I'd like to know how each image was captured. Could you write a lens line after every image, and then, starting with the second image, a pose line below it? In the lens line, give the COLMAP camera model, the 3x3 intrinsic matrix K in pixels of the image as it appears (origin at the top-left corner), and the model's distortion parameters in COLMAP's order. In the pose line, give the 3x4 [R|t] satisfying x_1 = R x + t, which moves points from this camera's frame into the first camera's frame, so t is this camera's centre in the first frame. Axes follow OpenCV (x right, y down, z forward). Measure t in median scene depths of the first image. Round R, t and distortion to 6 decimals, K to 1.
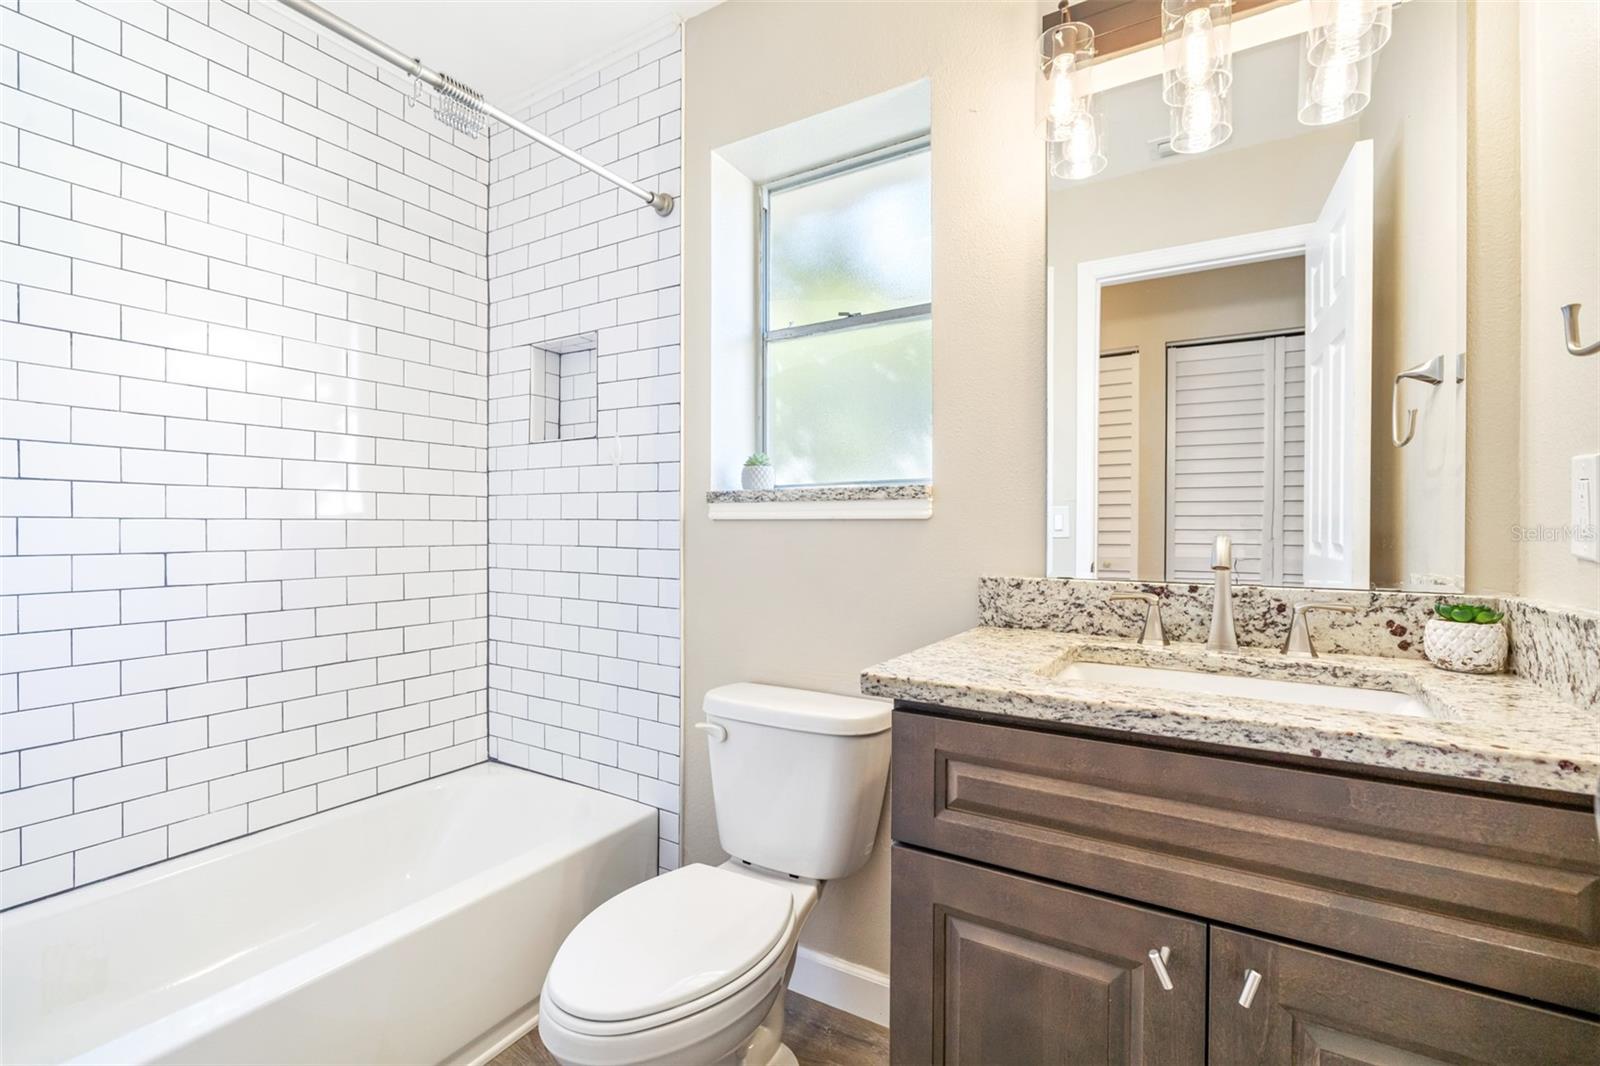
lens RADIAL K [[708.0, 0, 798.0], [0, 708.0, 532.1], [0, 0, 1]] dist [-0.005099, -0.000232]
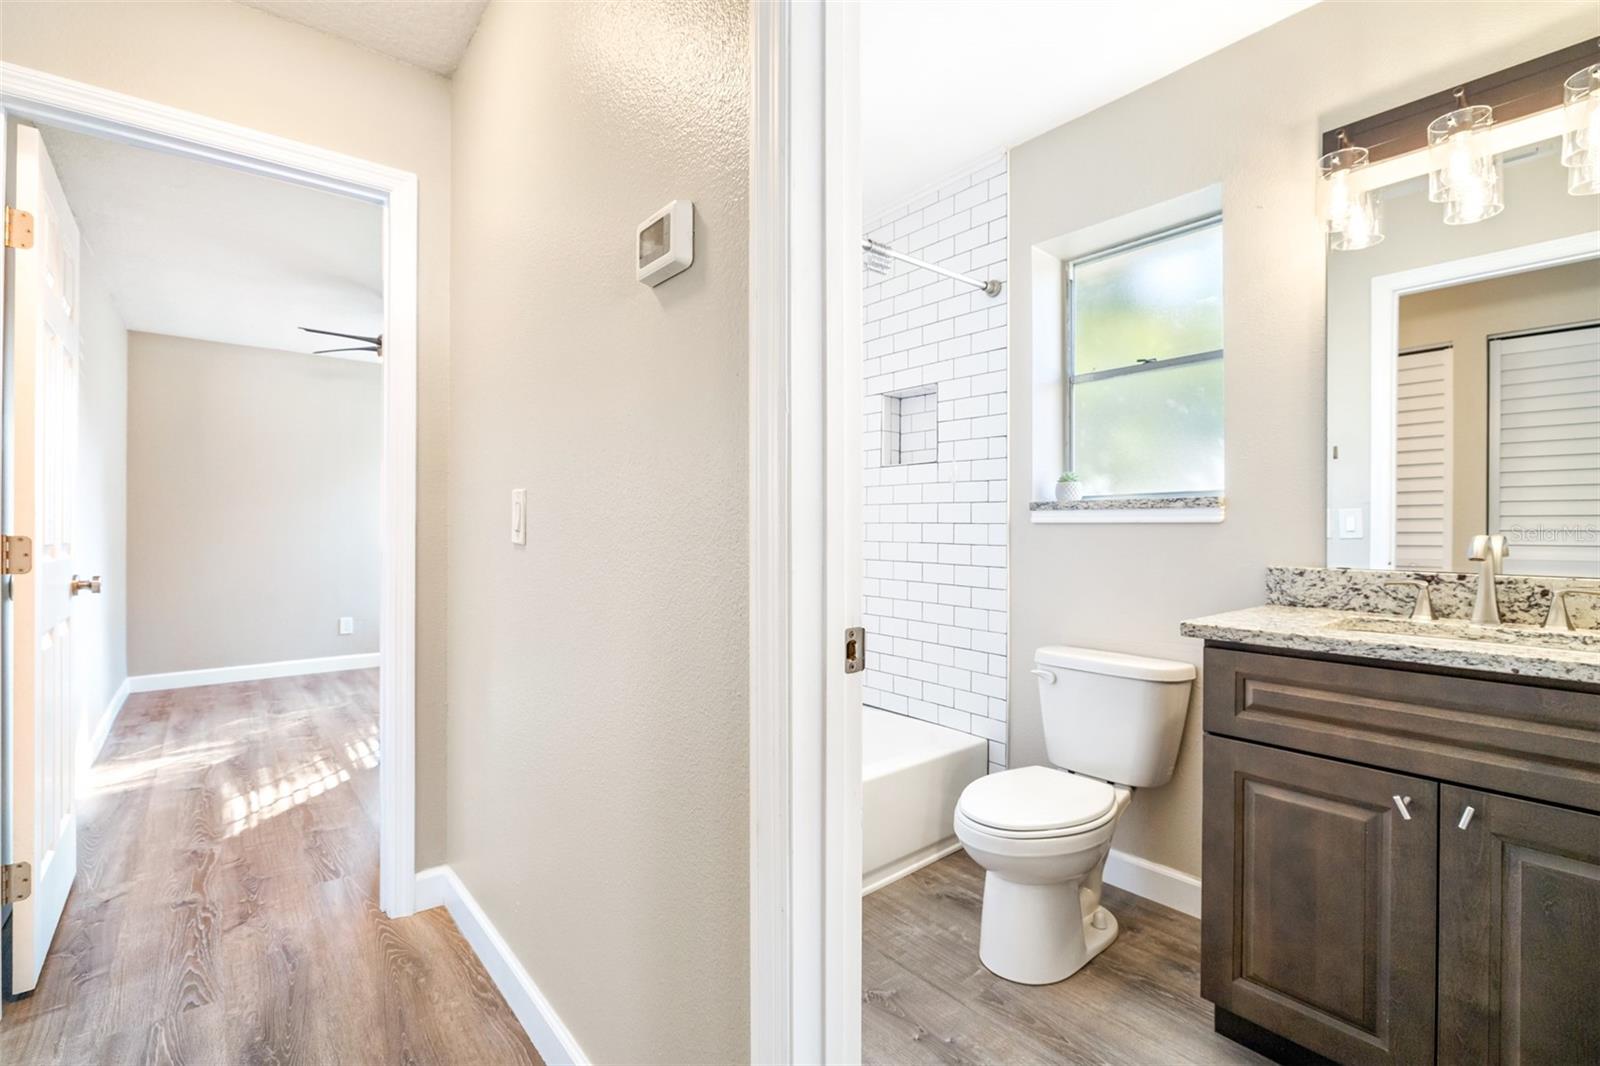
lens RADIAL K [[712.5, 0, 797.8], [0, 712.5, 529.6], [0, 0, 1]] dist [-0.003007, 0.000281]
pose [[0.947659, -0.000224, -0.319283, -0.146724], [-0.001426, 0.999987, -0.004935, 0.002268], [0.319280, 0.005132, 0.947646, -0.530203]]
